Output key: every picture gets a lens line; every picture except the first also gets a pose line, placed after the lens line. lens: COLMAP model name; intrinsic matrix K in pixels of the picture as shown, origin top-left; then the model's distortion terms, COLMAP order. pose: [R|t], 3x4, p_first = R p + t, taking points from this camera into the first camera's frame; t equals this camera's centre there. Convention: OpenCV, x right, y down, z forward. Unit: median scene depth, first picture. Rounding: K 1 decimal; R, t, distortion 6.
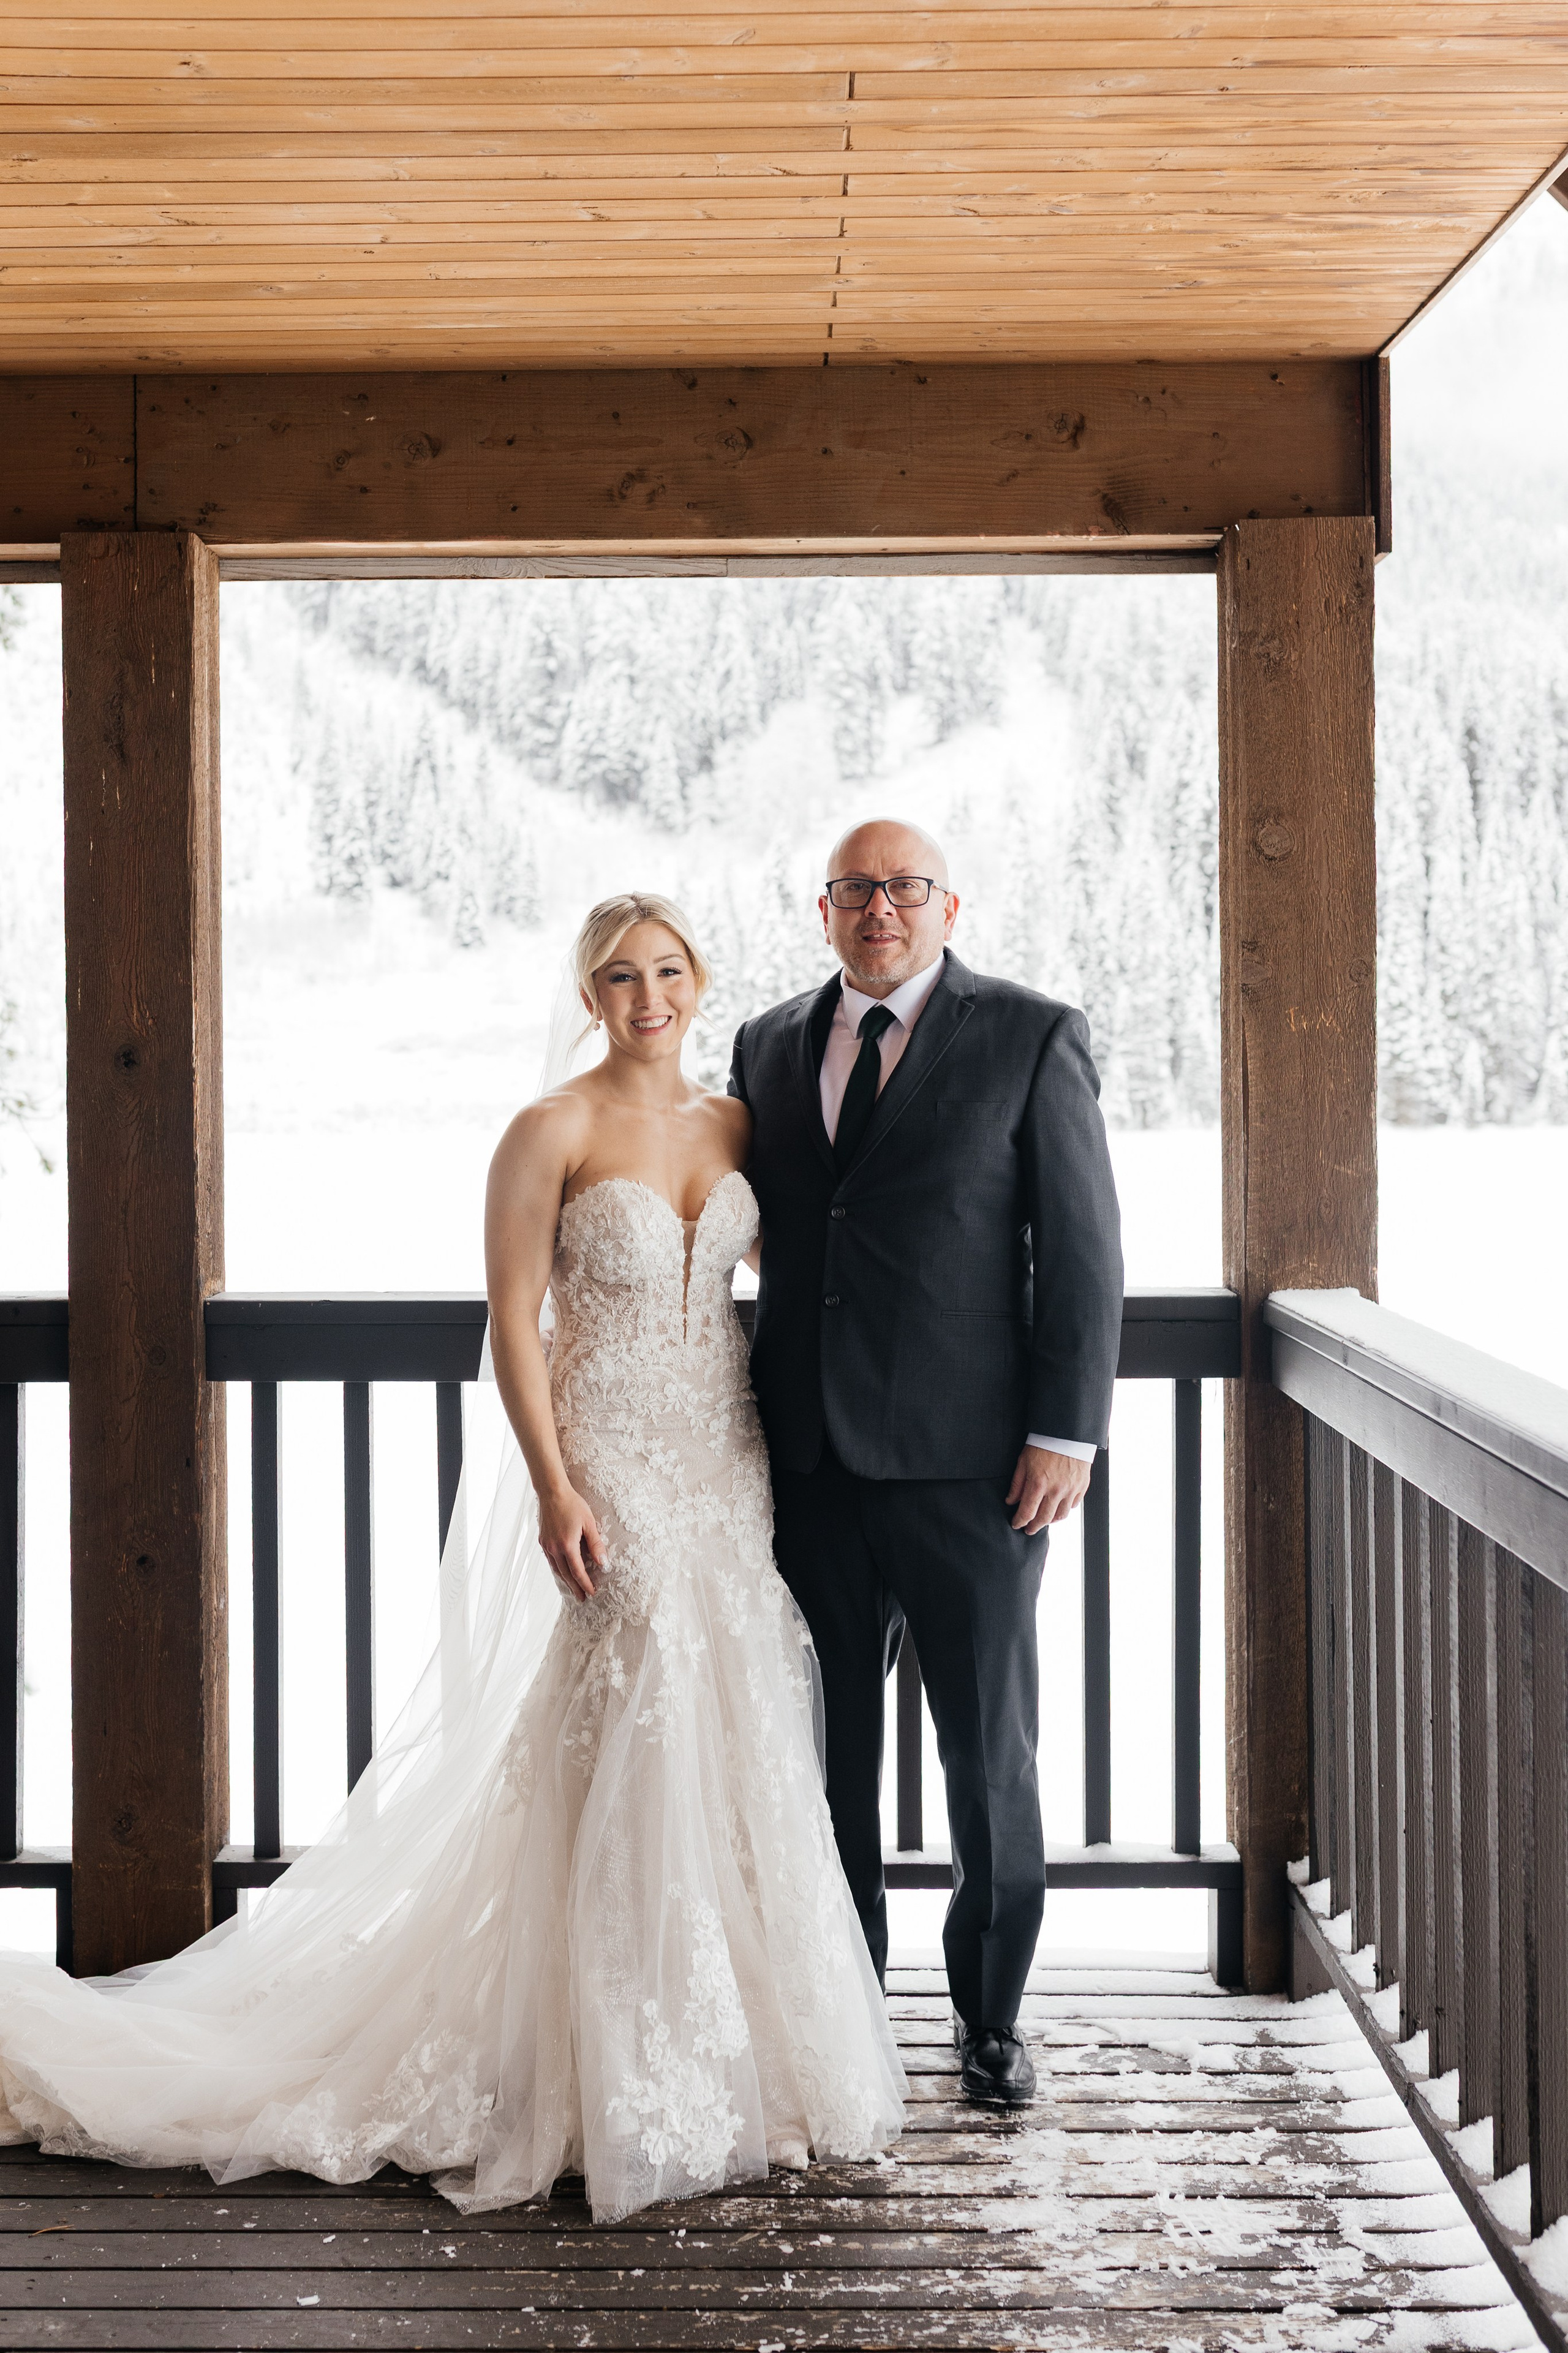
lens RADIAL K [[2595.4, 0, 728.3], [0, 2595.4, 1059.5], [0, 0, 1]] dist [0.006192, 0.000000]
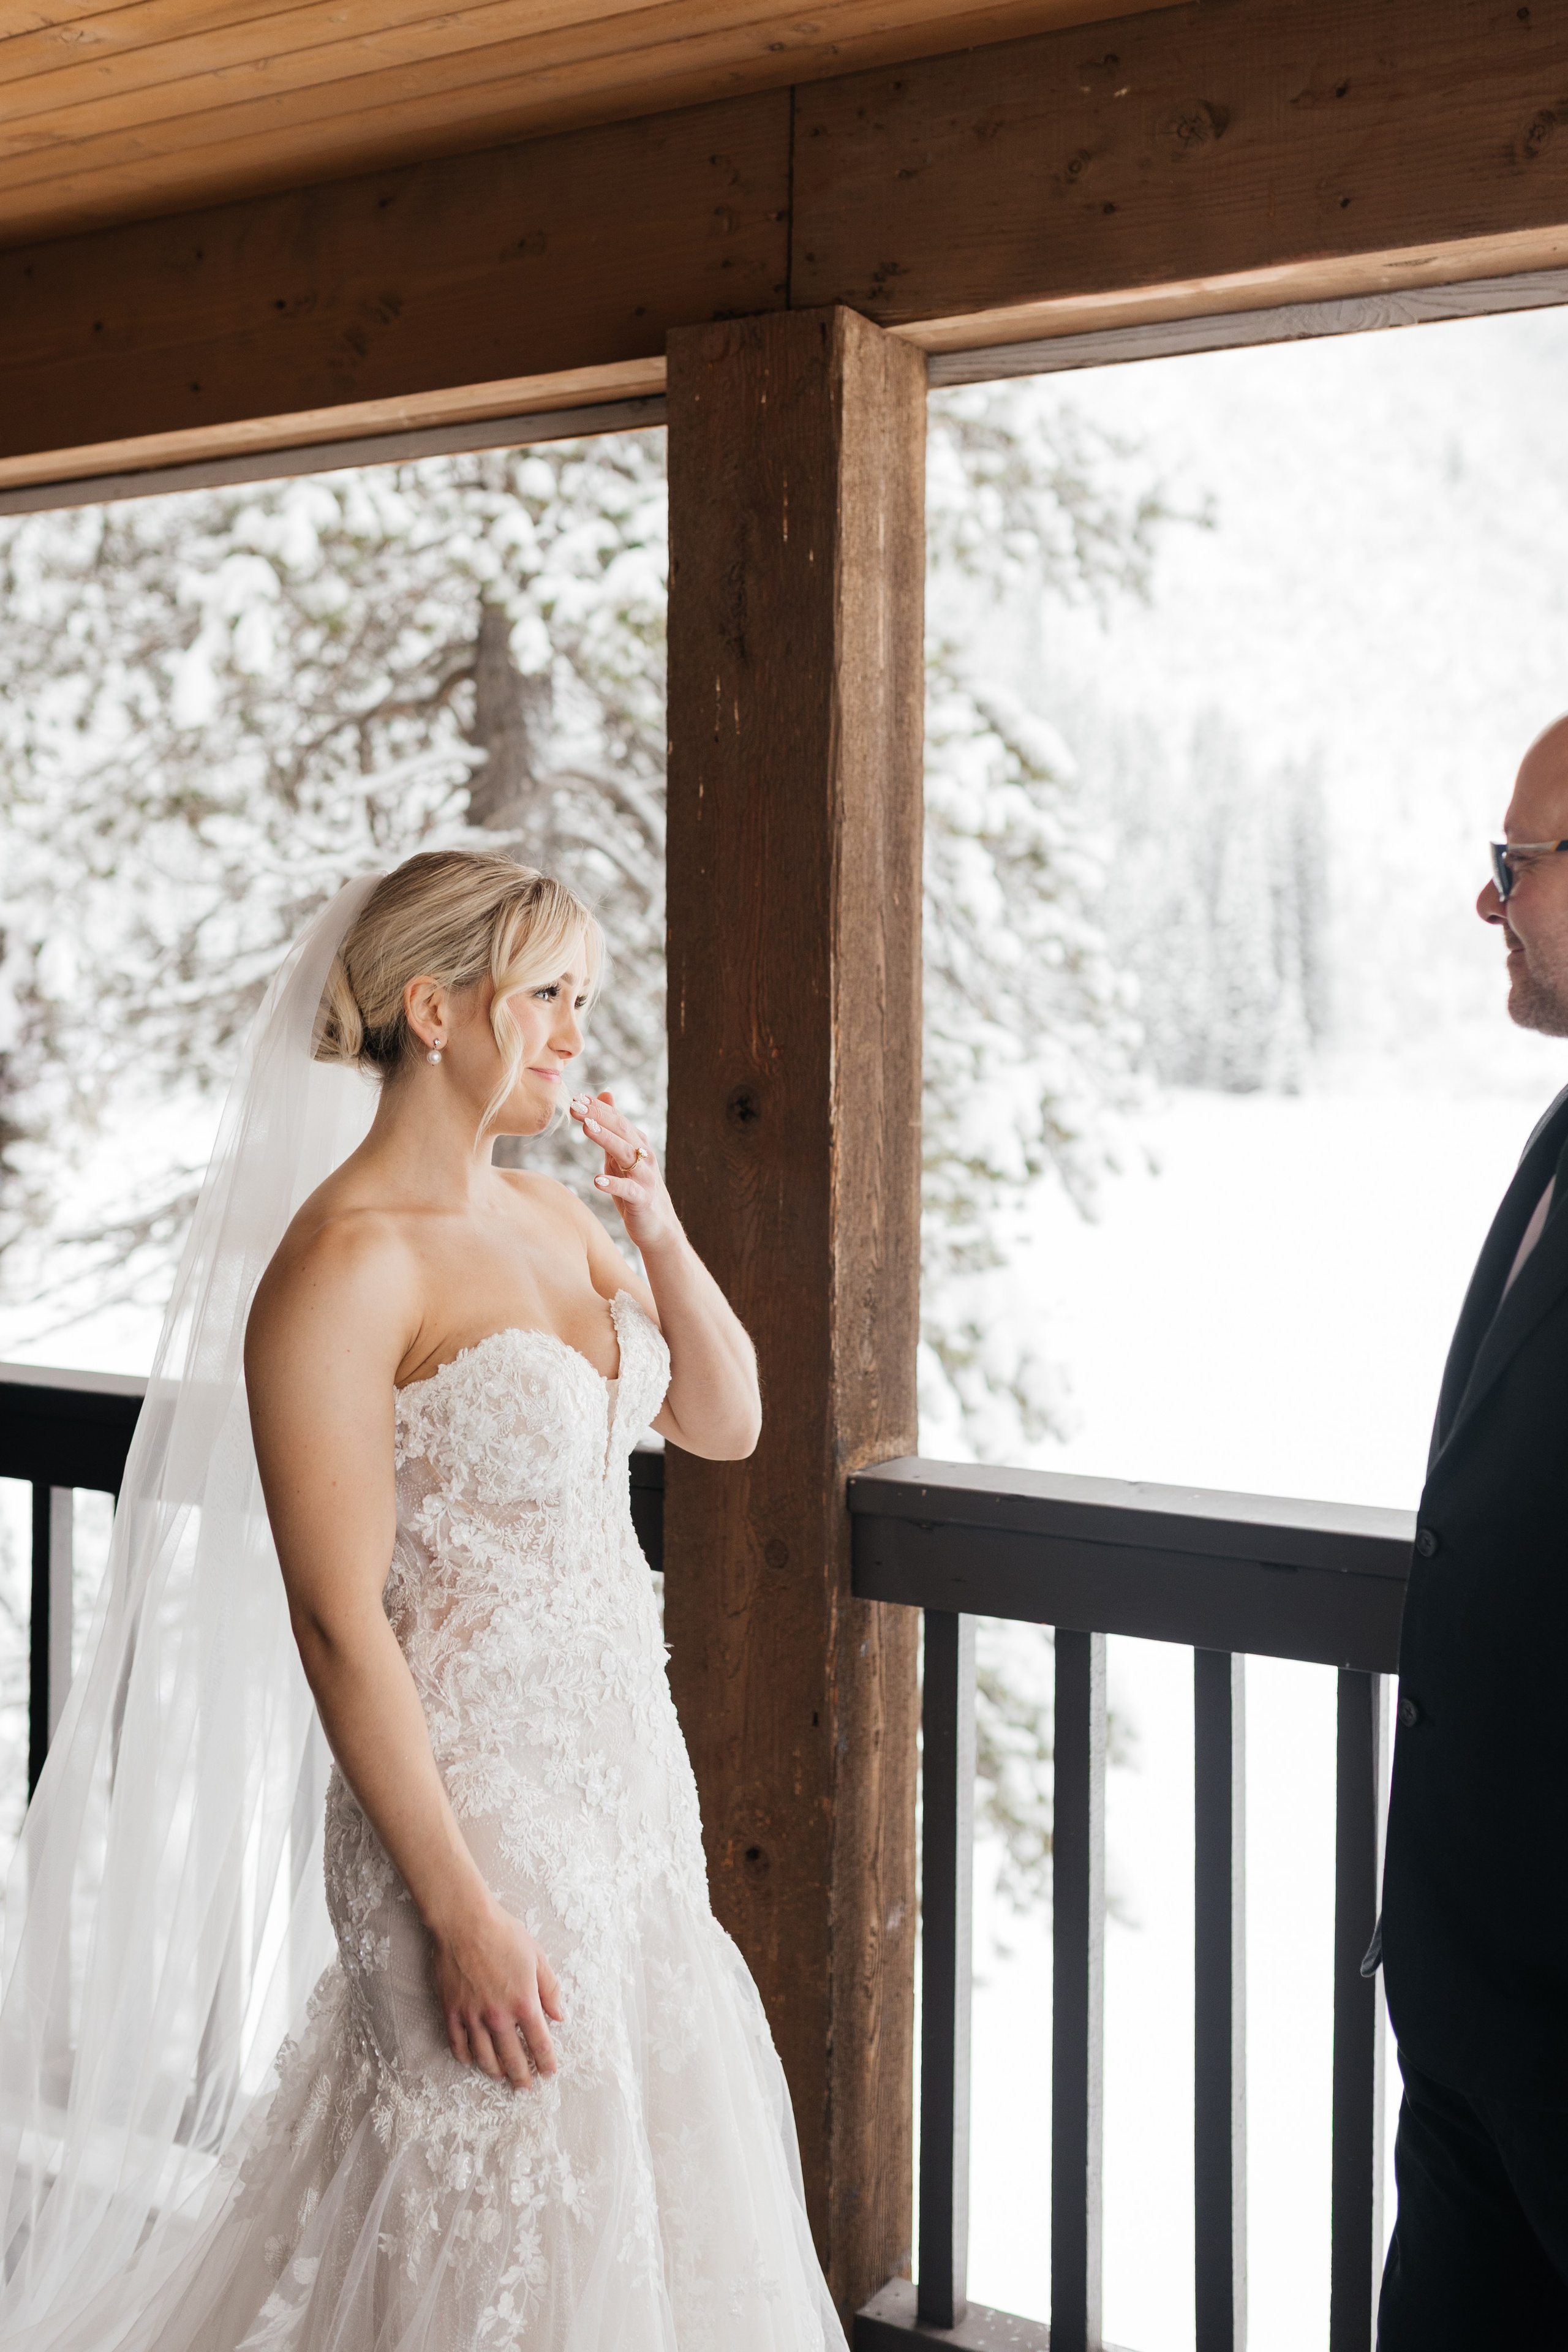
lens RADIAL K [[2472.4, 0, 747.9], [0, 2472.4, 1075.6], [0, 0, 1]] dist [-0.000982, 0.000000]
pose [[0.874570, 0.025289, -0.484240, 0.078575], [-0.016344, 0.999609, 0.022687, -0.022916], [0.484624, -0.011927, 0.874641, 0.441243]]
